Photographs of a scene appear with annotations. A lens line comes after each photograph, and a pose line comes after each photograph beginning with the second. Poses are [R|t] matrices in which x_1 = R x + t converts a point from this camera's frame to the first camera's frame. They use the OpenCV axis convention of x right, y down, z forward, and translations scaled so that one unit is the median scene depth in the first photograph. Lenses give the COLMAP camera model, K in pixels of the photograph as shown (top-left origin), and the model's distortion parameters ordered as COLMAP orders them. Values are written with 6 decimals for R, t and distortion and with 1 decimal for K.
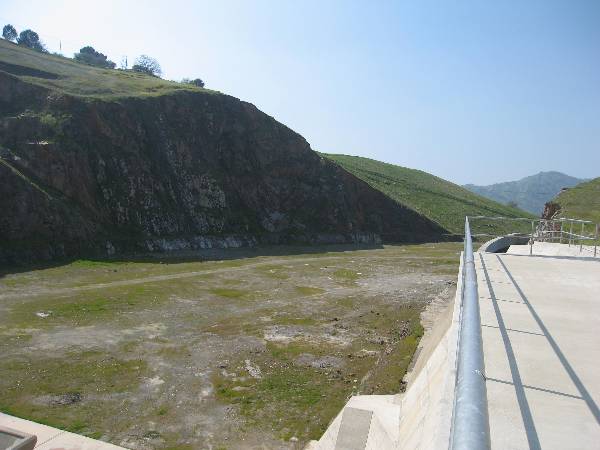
lens RADIAL K [[490.4, 0, 304.2], [0, 490.4, 225.5], [0, 0, 1]] dist [-0.150691, 0.117595]
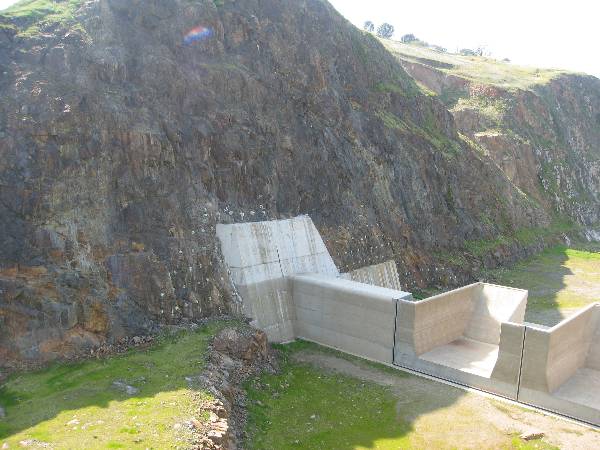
lens RADIAL K [[490.4, 0, 304.2], [0, 490.4, 225.5], [0, 0, 1]] dist [-0.150691, 0.117595]
pose [[0.920920, 0.027691, -0.388766, -0.454935], [-0.009274, 0.998747, 0.049170, -0.021451], [0.389641, -0.041676, 0.920024, -0.109500]]
